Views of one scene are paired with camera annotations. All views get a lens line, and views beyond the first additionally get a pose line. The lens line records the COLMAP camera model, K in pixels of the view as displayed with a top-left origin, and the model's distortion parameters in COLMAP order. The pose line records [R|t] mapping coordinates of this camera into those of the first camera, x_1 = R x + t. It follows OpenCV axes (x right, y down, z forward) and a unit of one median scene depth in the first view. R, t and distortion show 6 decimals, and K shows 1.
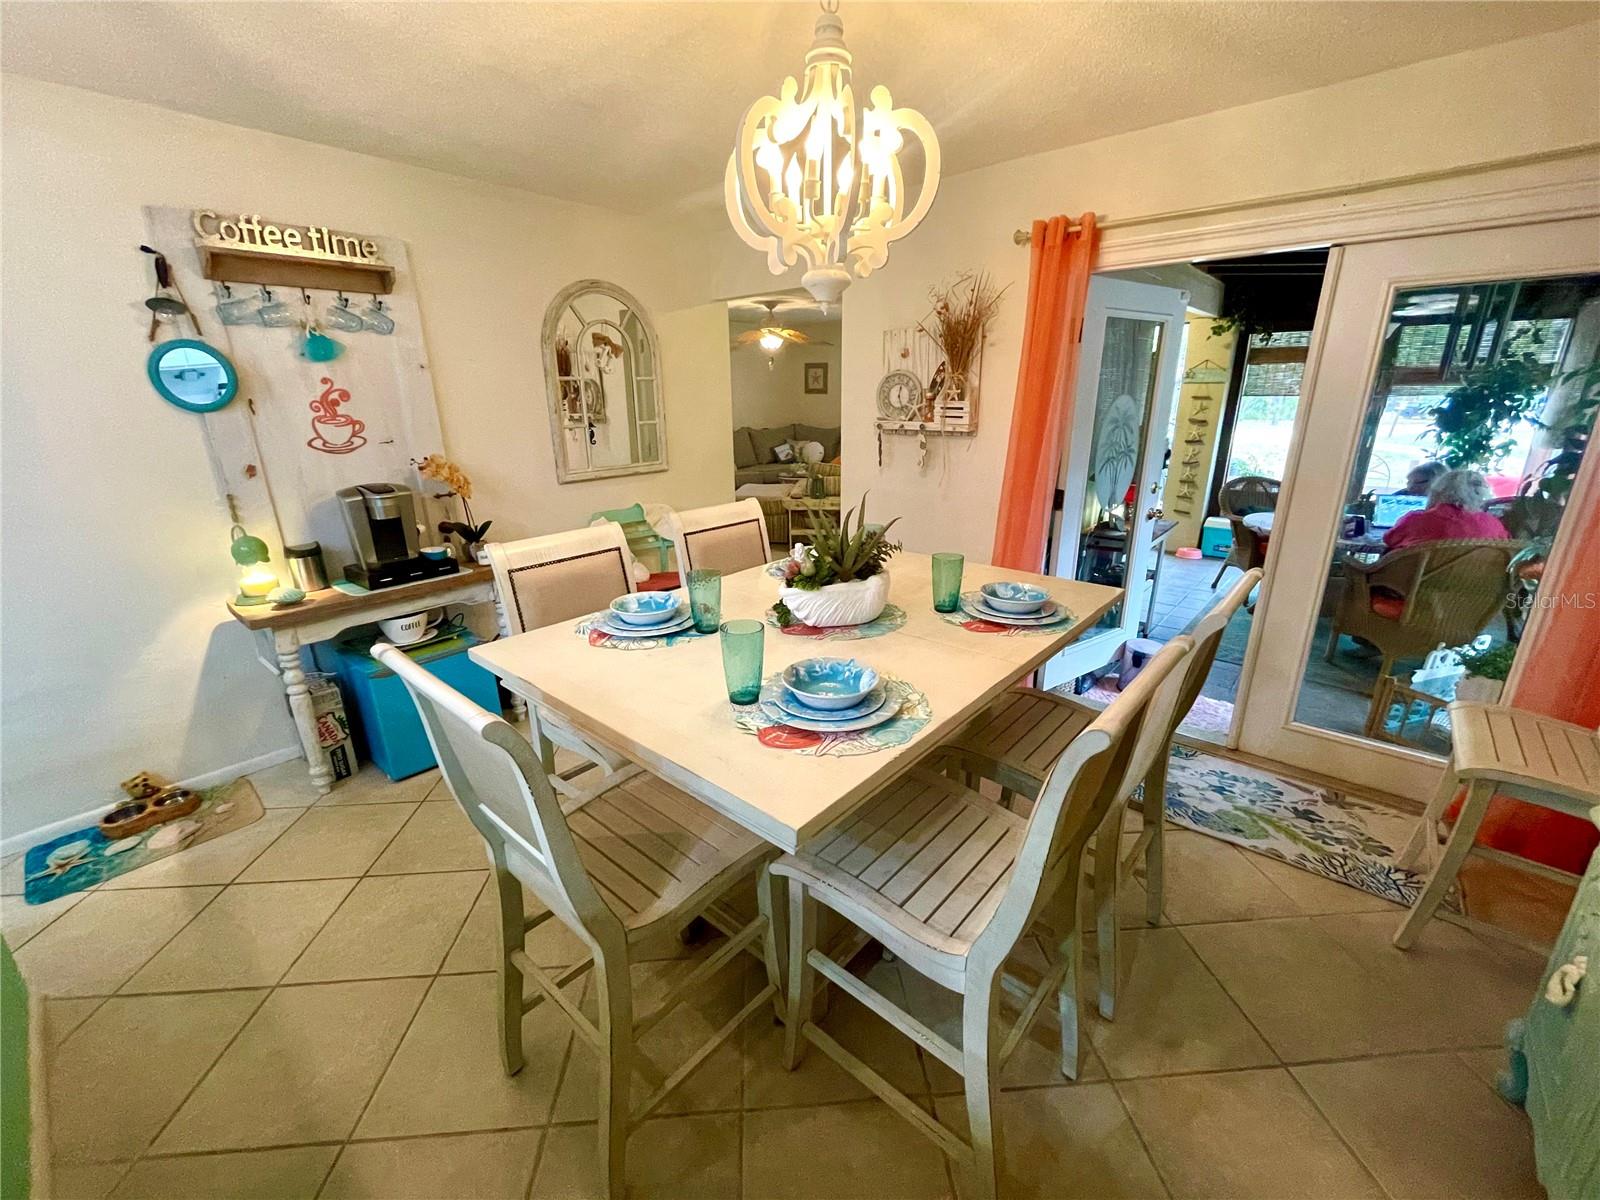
lens RADIAL K [[655.6, 0, 796.1], [0, 655.6, 603.1], [0, 0, 1]] dist [-0.002168, -0.000368]
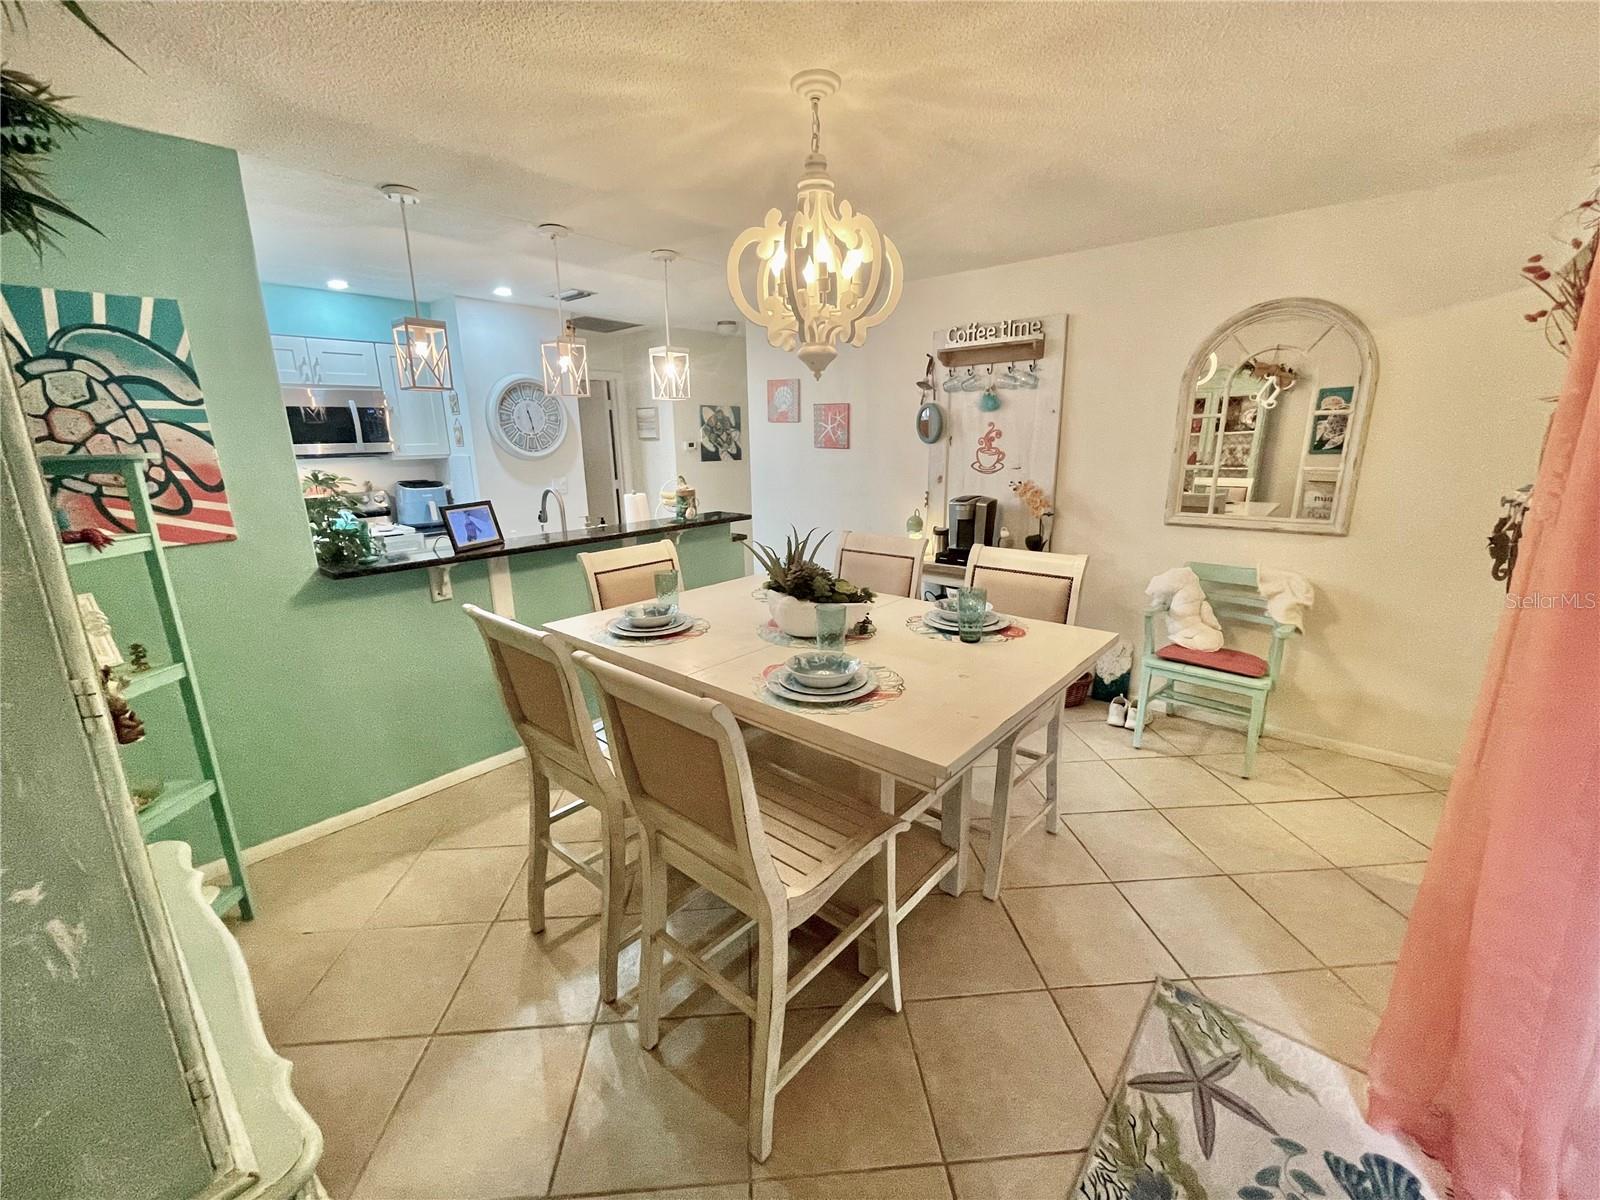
lens RADIAL K [[655.6, 0, 803.0], [0, 655.6, 596.3], [0, 0, 1]] dist [-0.002168, -0.000368]
pose [[0.005588, 0.246127, -0.969221, 0.801772], [-0.299132, 0.925267, 0.233241, -0.201740], [0.954195, 0.288622, 0.078795, 0.601714]]
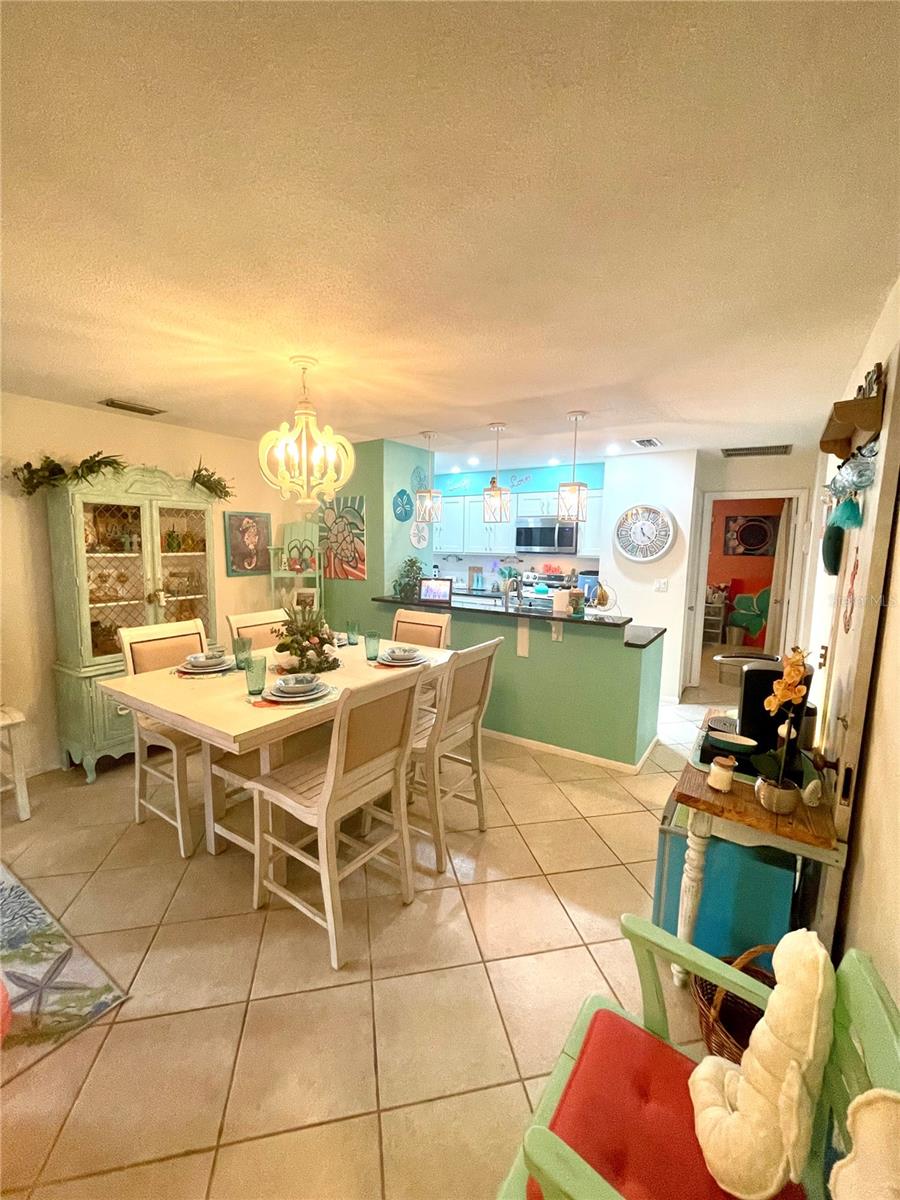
lens RADIAL K [[491.7, 0, 451.5], [0, 491.7, 597.4], [0, 0, 1]] dist [-0.002168, -0.000368]
pose [[-0.990746, 0.009618, -0.135386, -0.112527], [-0.048720, 0.905806, 0.420882, -0.531431], [0.126682, 0.423584, -0.896955, 1.544900]]
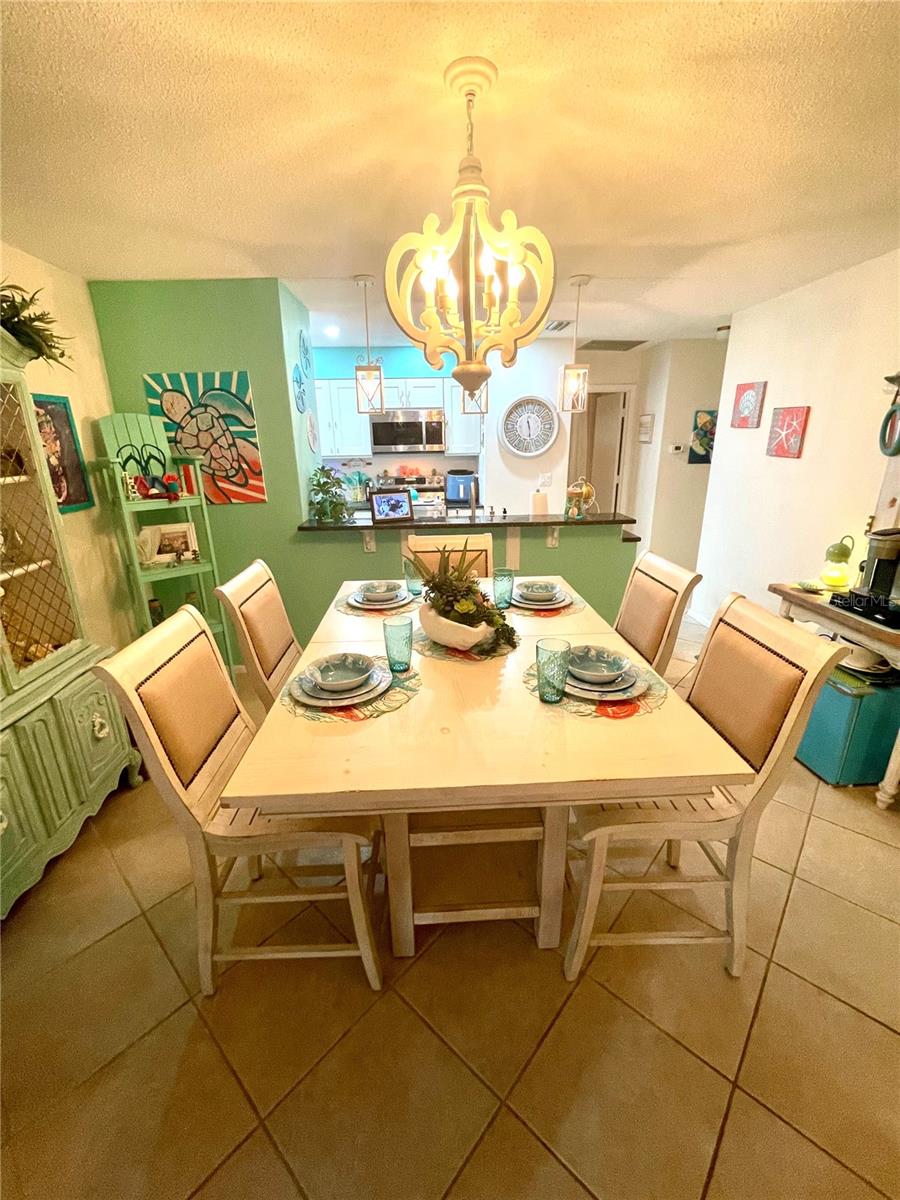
lens RADIAL K [[491.7, 0, 450.2], [0, 491.7, 598.5], [0, 0, 1]] dist [-0.002168, -0.000368]
pose [[-0.720808, 0.230511, -0.653683, 0.460569], [-0.199042, 0.834524, 0.513763, -0.353277], [0.663942, 0.500434, -0.555650, 1.012063]]
